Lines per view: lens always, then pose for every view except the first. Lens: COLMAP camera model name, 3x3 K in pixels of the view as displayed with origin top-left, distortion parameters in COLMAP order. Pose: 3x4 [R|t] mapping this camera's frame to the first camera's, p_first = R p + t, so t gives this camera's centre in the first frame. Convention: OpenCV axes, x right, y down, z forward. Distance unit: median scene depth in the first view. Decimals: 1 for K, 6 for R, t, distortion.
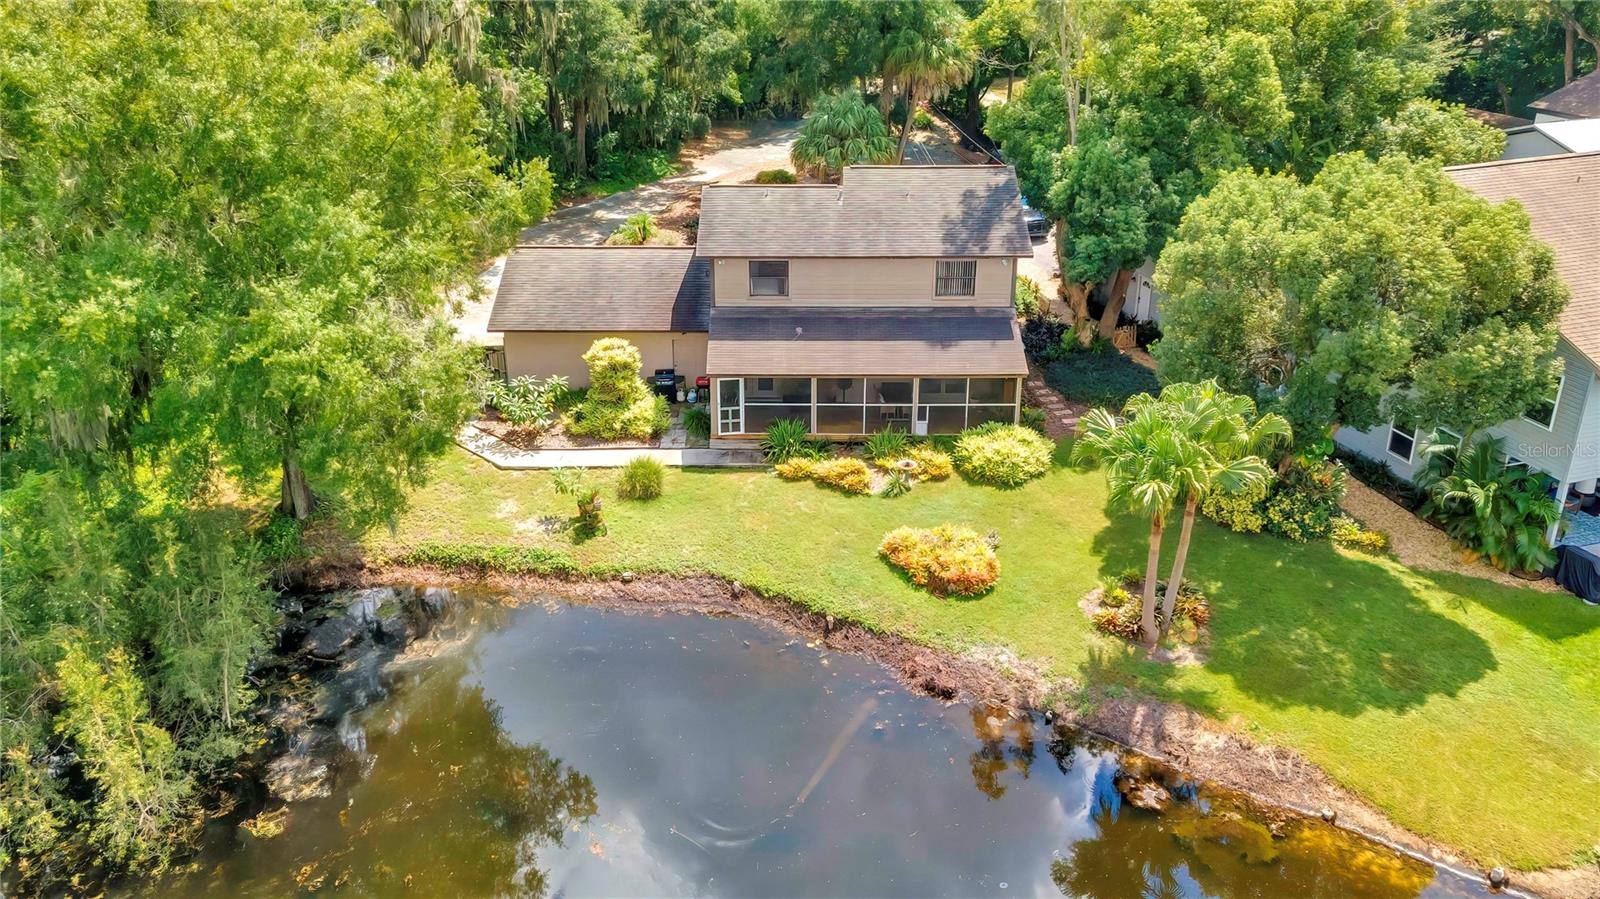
lens RADIAL K [[1210.7, 0, 795.8], [0, 1210.7, 340.9], [0, 0, 1]] dist [0.015485, 0.008428]
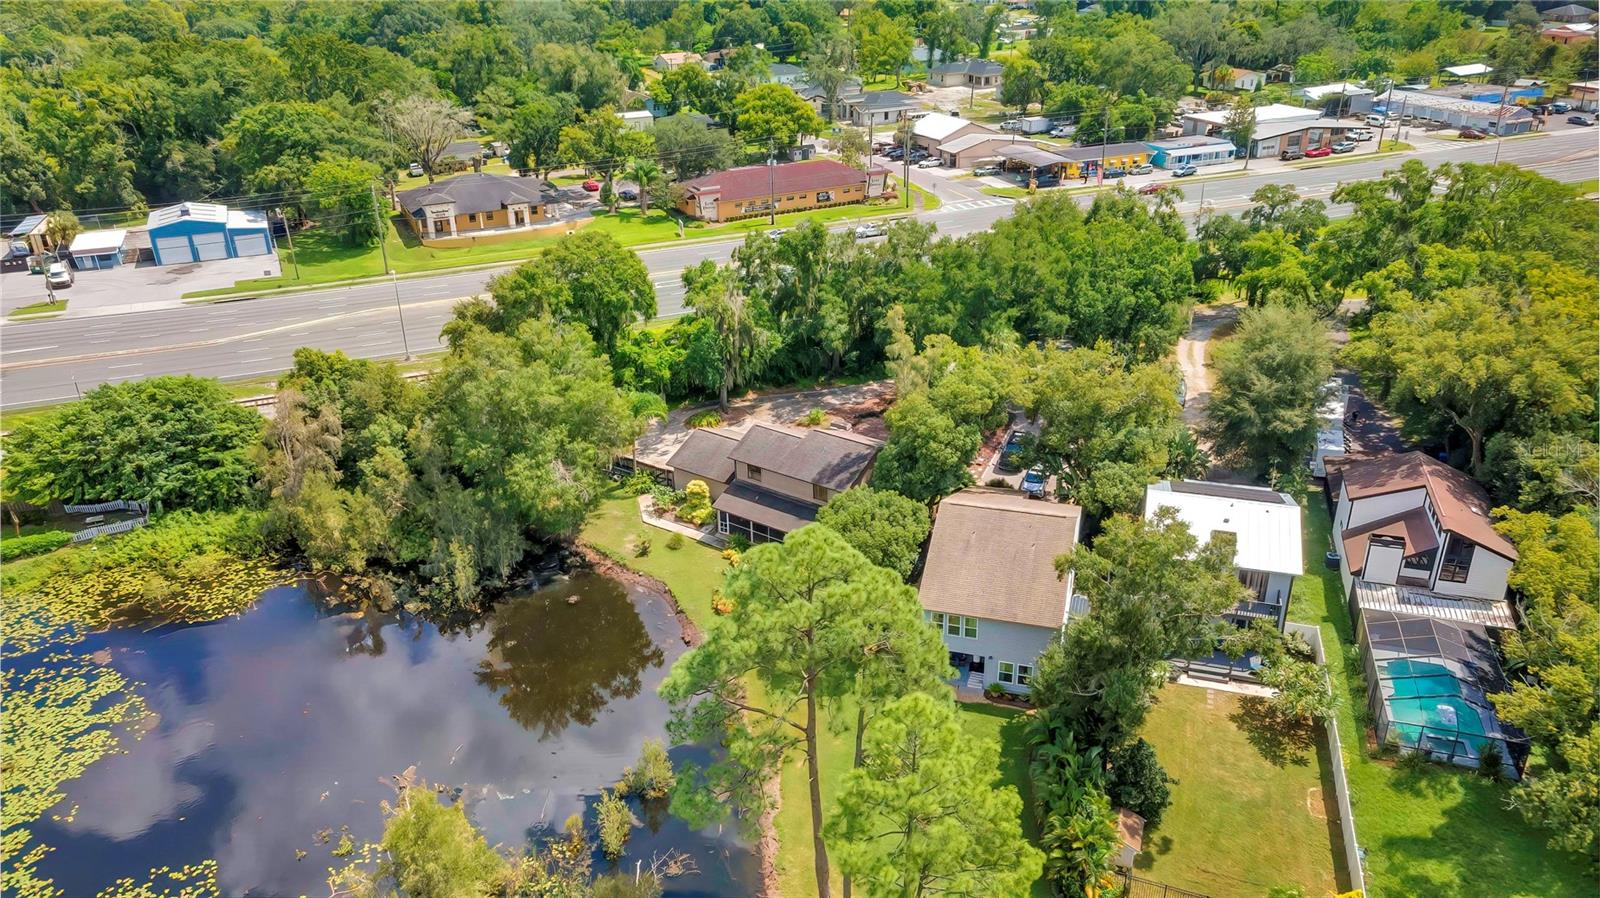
lens RADIAL K [[1180.5, 0, 800.0], [0, 1180.5, 449.0], [0, 0, 1]] dist [0.019936, 0.006647]
pose [[0.819583, 0.238328, -0.521040, 1.293748], [-0.196745, 0.971152, 0.134739, -0.445251], [0.538122, -0.007918, 0.842830, -0.911929]]
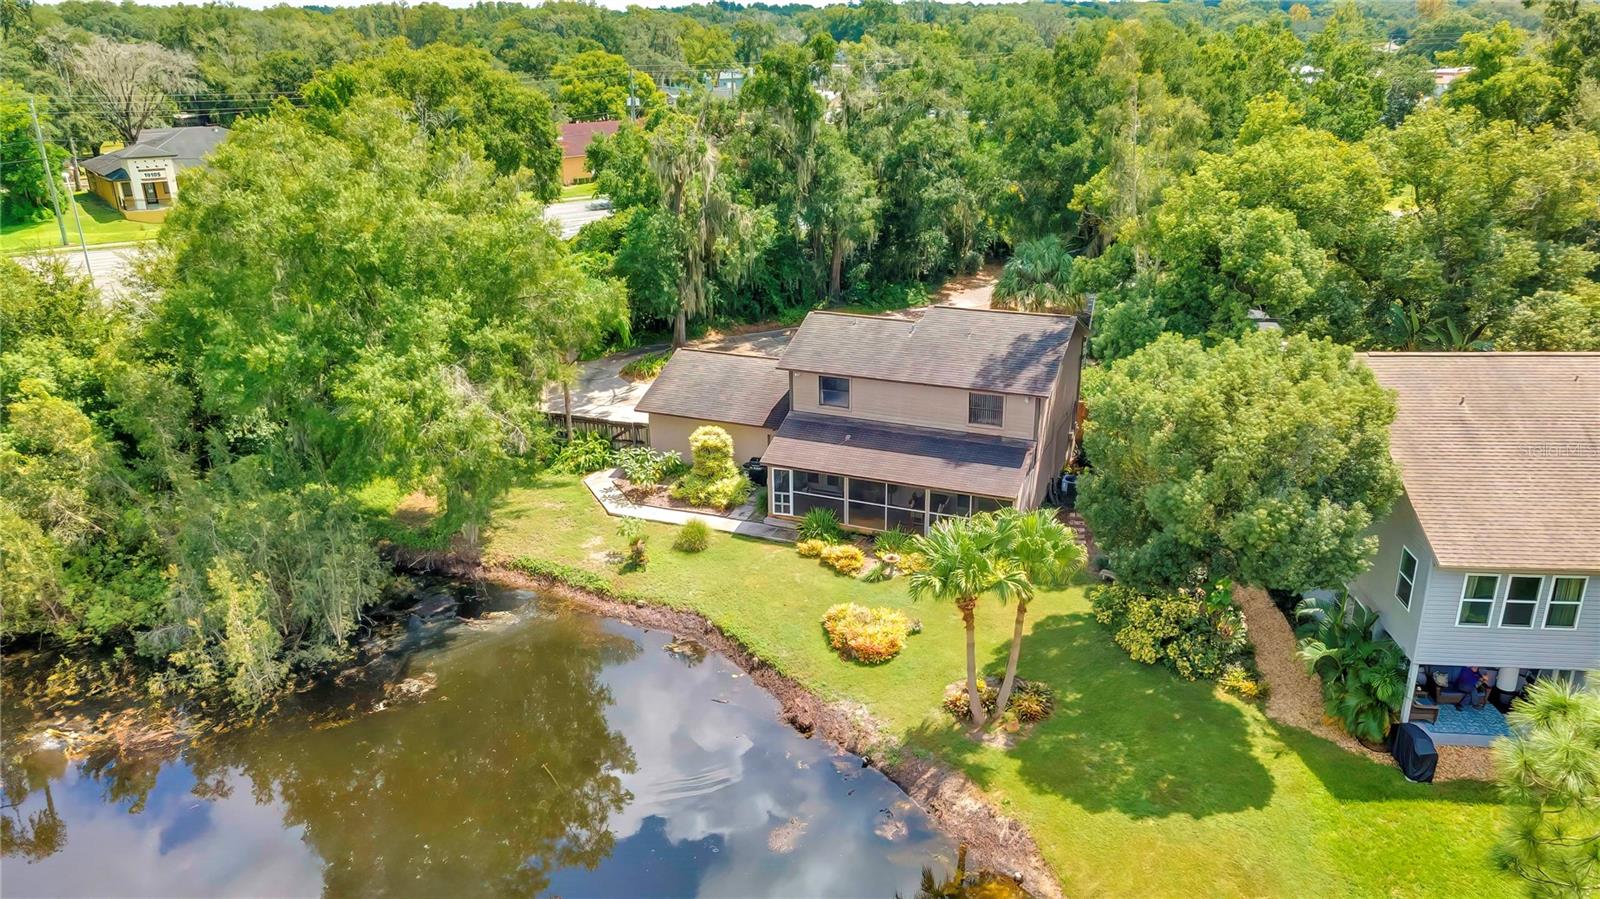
lens RADIAL K [[1180.5, 0, 800.0], [0, 1180.5, 449.5], [0, 0, 1]] dist [0.019936, 0.006647]
pose [[0.922500, 0.125005, -0.365196, 0.406179], [-0.129281, 0.991525, 0.012824, -0.006113], [0.363704, 0.035383, 0.930842, -0.106673]]
